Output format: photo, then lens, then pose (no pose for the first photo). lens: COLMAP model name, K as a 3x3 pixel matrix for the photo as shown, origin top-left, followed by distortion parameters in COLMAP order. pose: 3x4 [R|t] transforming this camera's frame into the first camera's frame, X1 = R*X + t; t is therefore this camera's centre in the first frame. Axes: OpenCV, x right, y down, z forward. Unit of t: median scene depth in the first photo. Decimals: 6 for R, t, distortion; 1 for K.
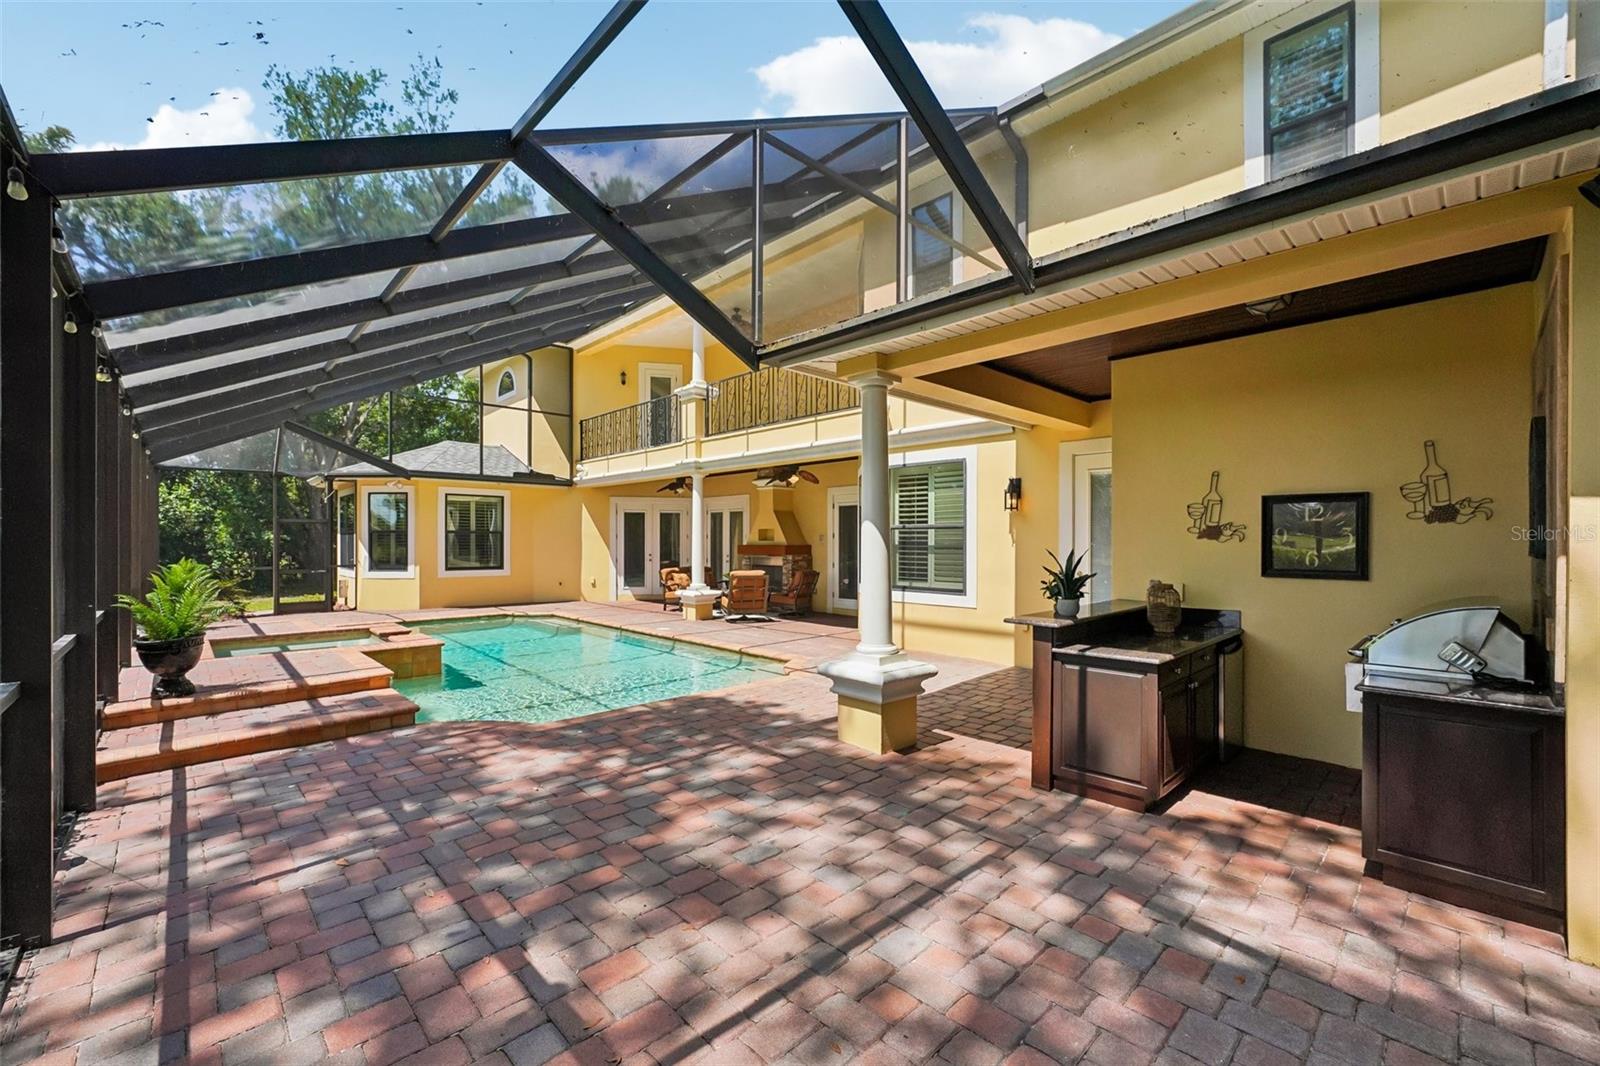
lens RADIAL K [[646.7, 0, 800.7], [0, 646.7, 541.5], [0, 0, 1]] dist [-0.000410, 0.000003]
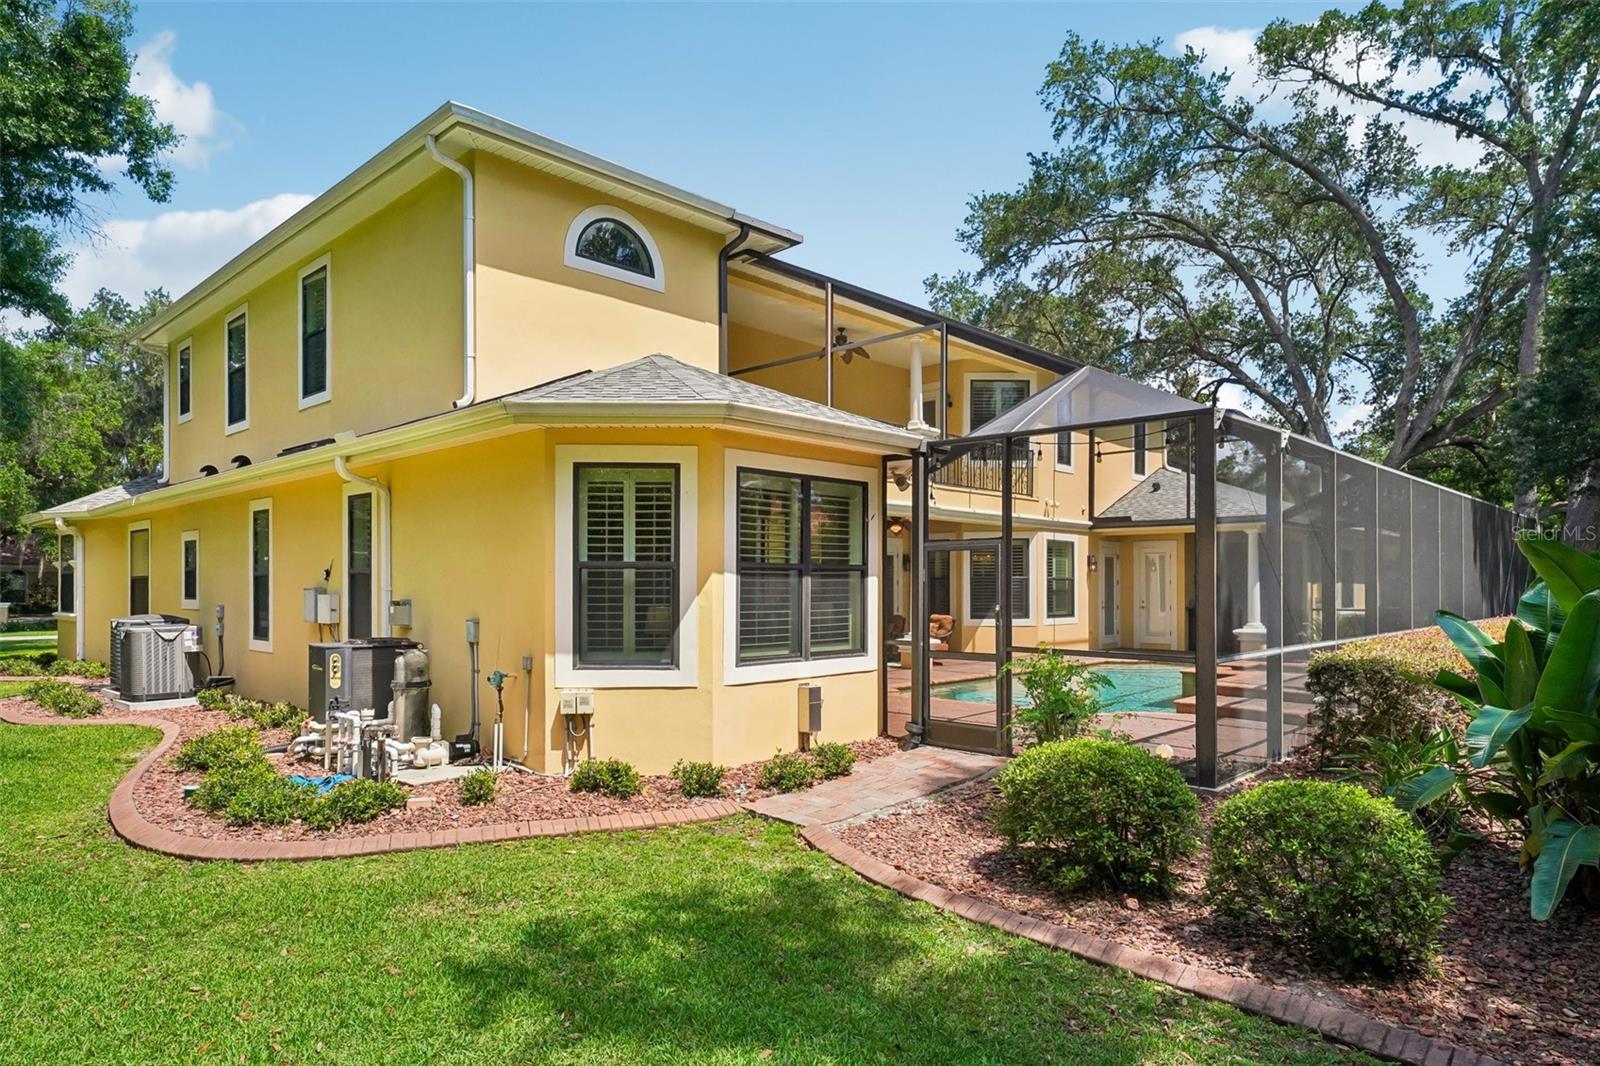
lens RADIAL K [[962.8, 0, 796.2], [0, 962.8, 581.8], [0, 0, 1]] dist [-0.000159, -0.000558]
pose [[-0.027899, -0.001218, 0.999610, -1.622375], [-0.003318, 0.999994, 0.001126, -0.010629], [-0.999605, -0.003285, -0.027902, 1.243503]]
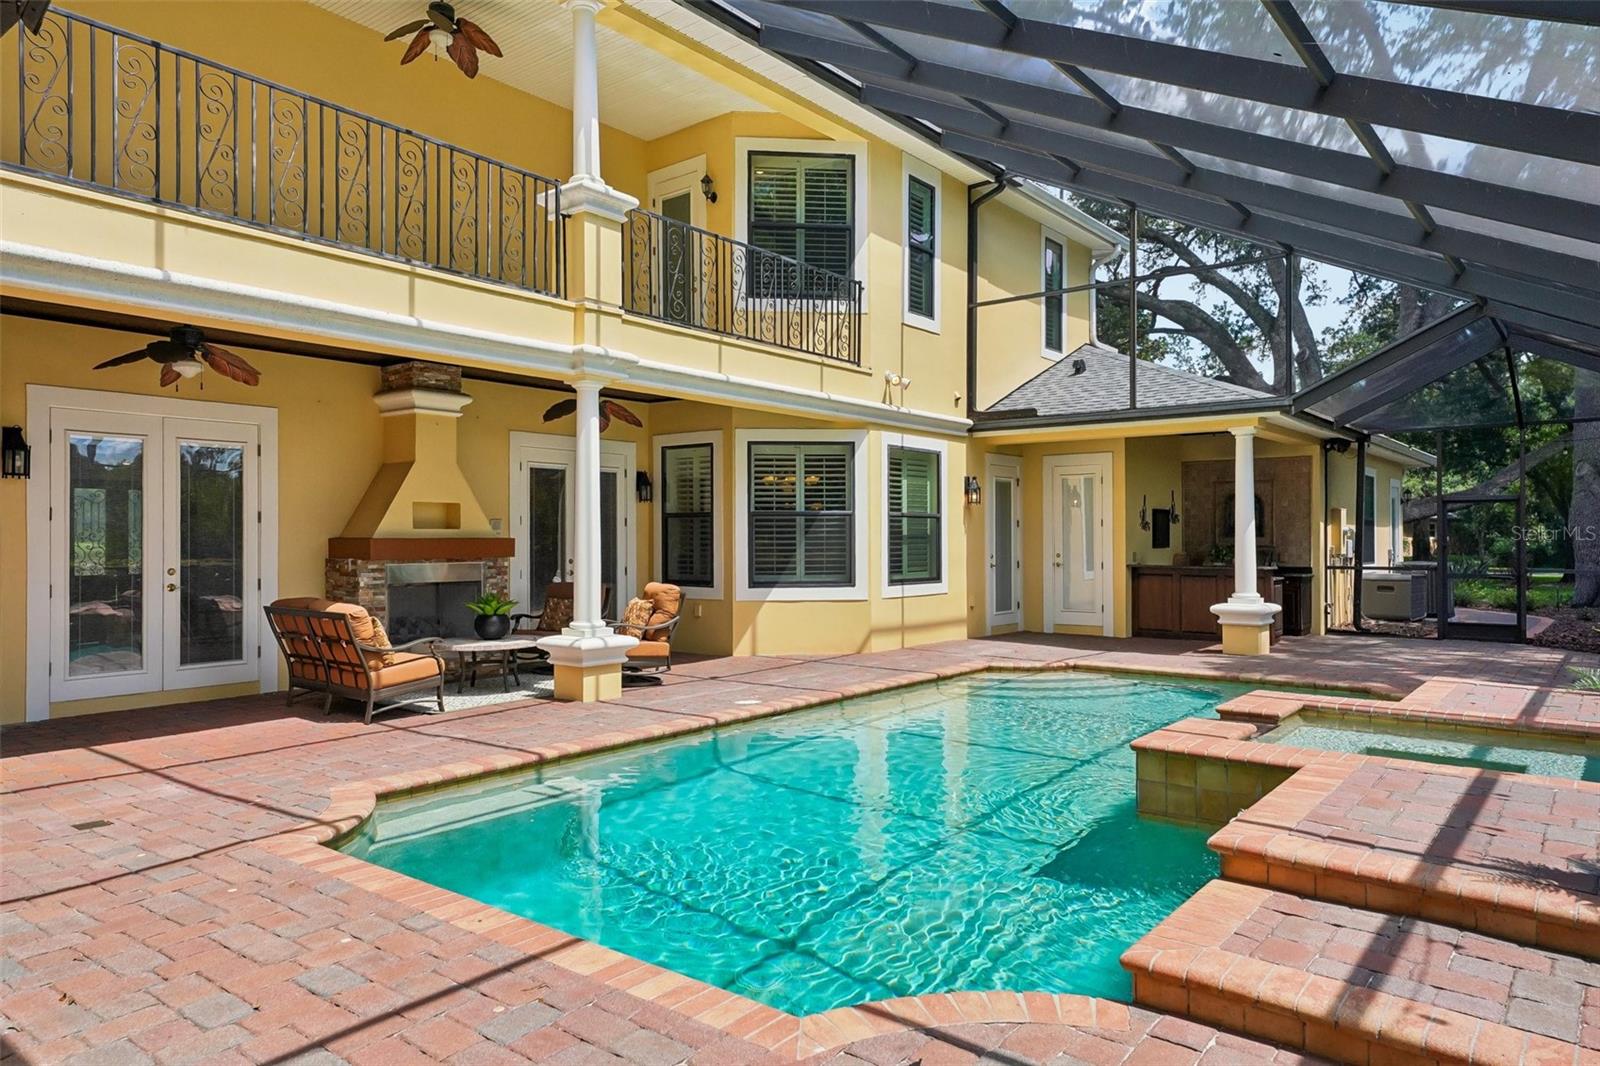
lens RADIAL K [[1036.6, 0, 800.0], [0, 1036.6, 533.0], [0, 0, 1]] dist [0.004668, 0.001322]
pose [[-0.117377, -0.000935, 0.993087, -0.927339], [-0.002830, 0.999996, 0.000607, 0.002082], [-0.993083, -0.002739, -0.117379, 0.954342]]
